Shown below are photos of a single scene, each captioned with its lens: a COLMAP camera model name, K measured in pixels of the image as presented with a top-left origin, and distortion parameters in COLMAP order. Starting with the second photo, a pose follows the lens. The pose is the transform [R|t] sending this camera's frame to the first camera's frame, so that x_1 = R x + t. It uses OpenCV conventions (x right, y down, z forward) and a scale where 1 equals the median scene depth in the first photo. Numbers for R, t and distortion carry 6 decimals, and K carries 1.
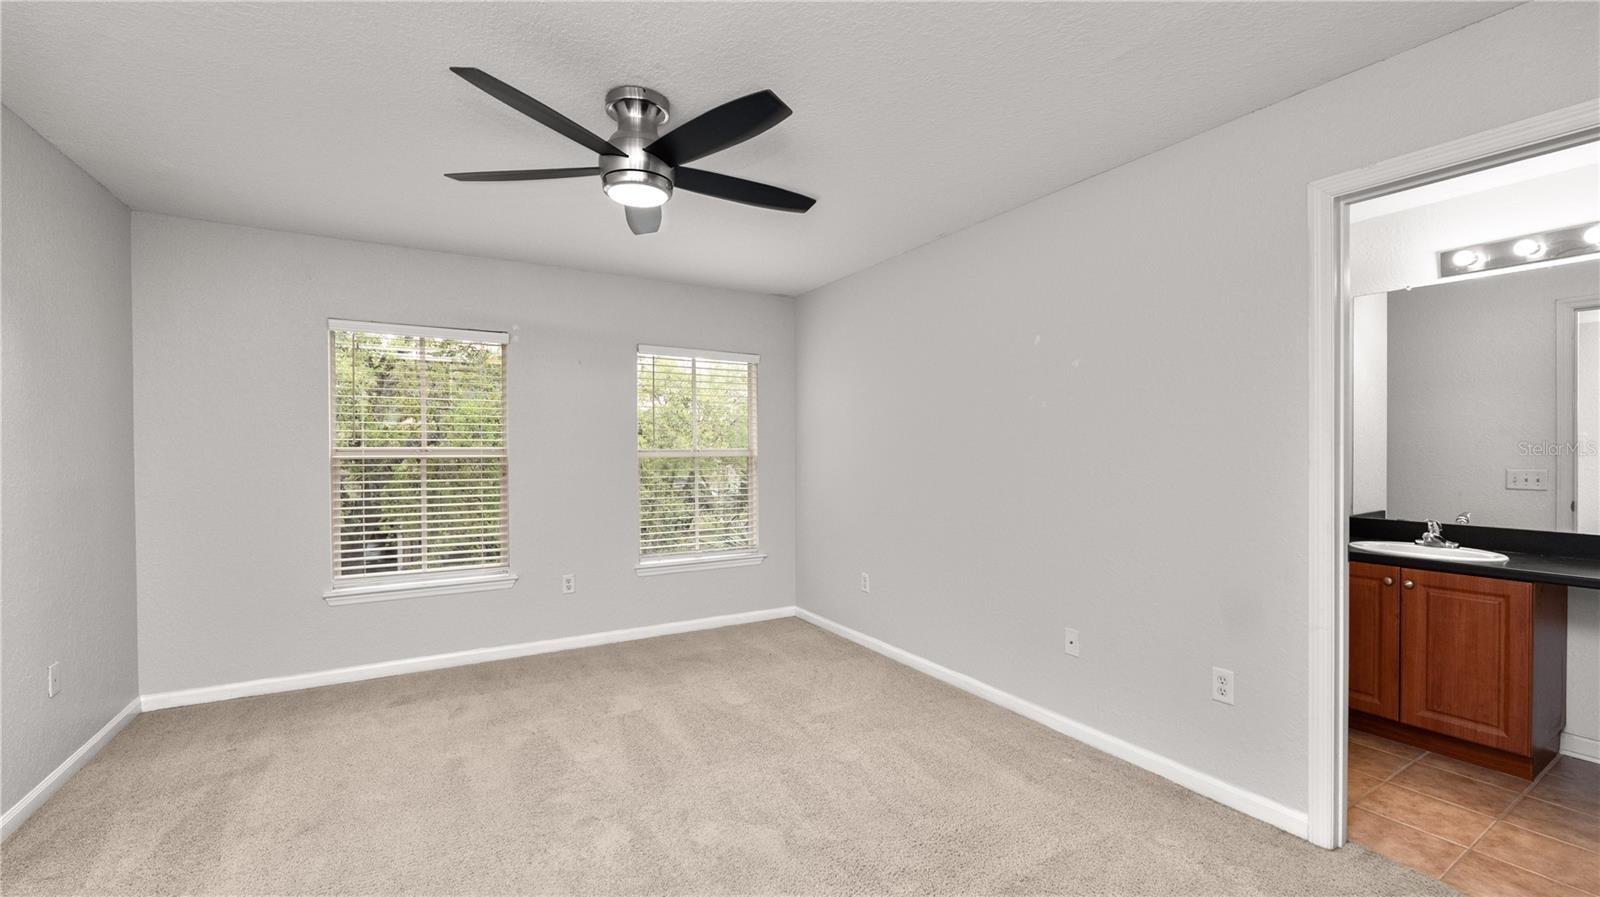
lens RADIAL K [[645.7, 0, 796.2], [0, 645.7, 454.3], [0, 0, 1]] dist [-0.000784, 0.000444]
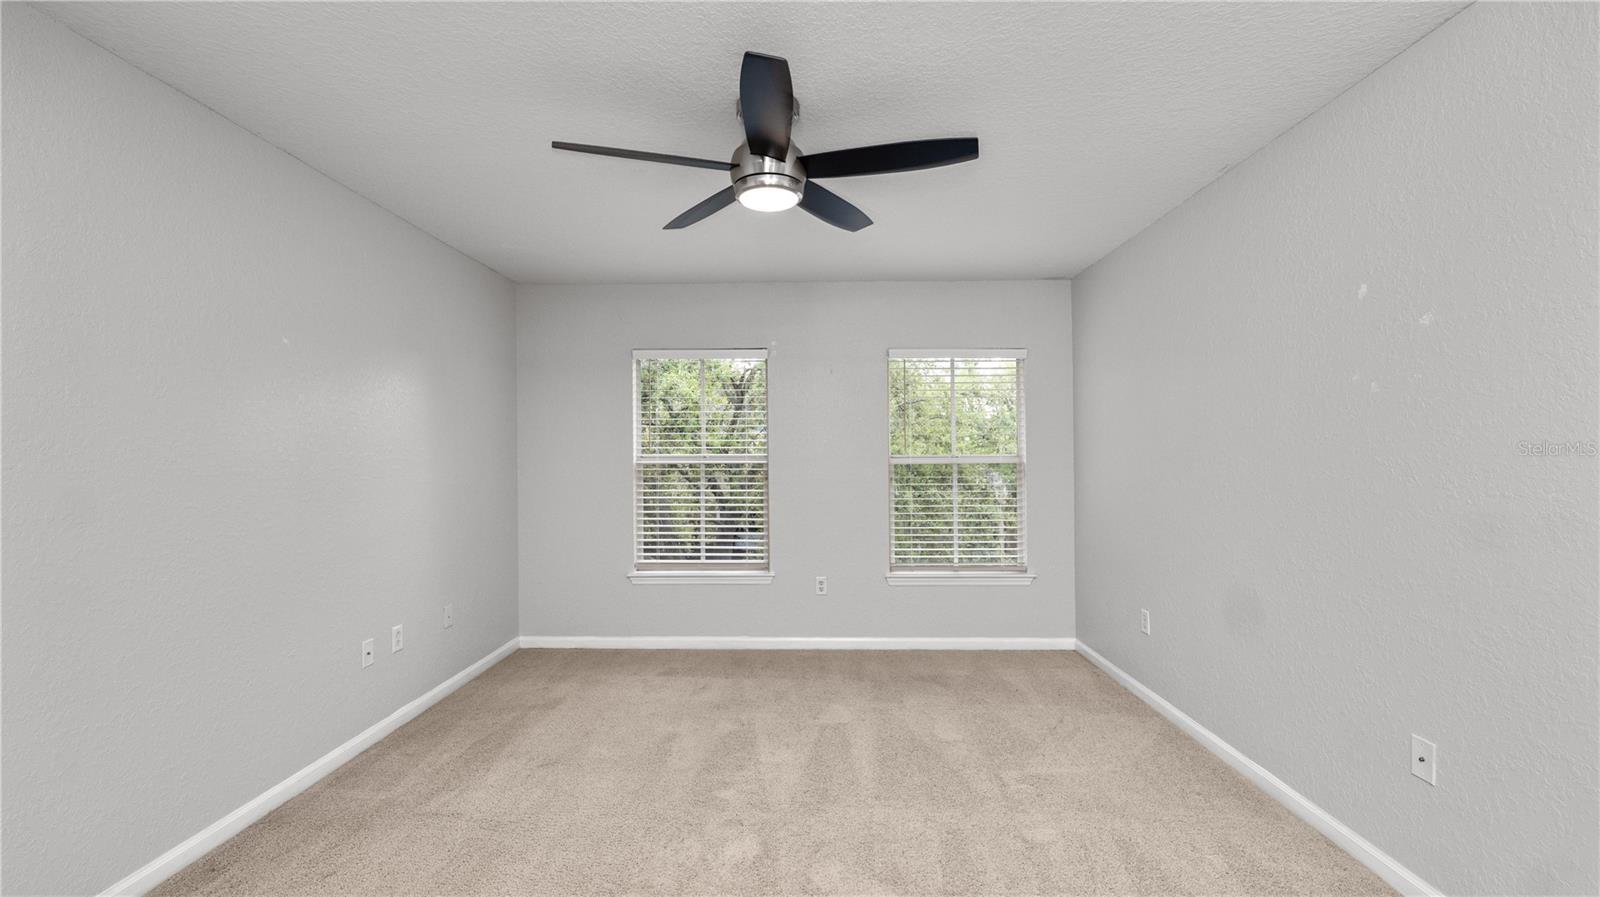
lens RADIAL K [[645.7, 0, 799.0], [0, 645.7, 448.4], [0, 0, 1]] dist [-0.000784, 0.000444]
pose [[0.858087, -0.007756, -0.513446, 0.187907], [-0.001248, 0.999851, -0.017189, -0.001847], [0.513503, 0.015391, 0.857950, 0.112940]]
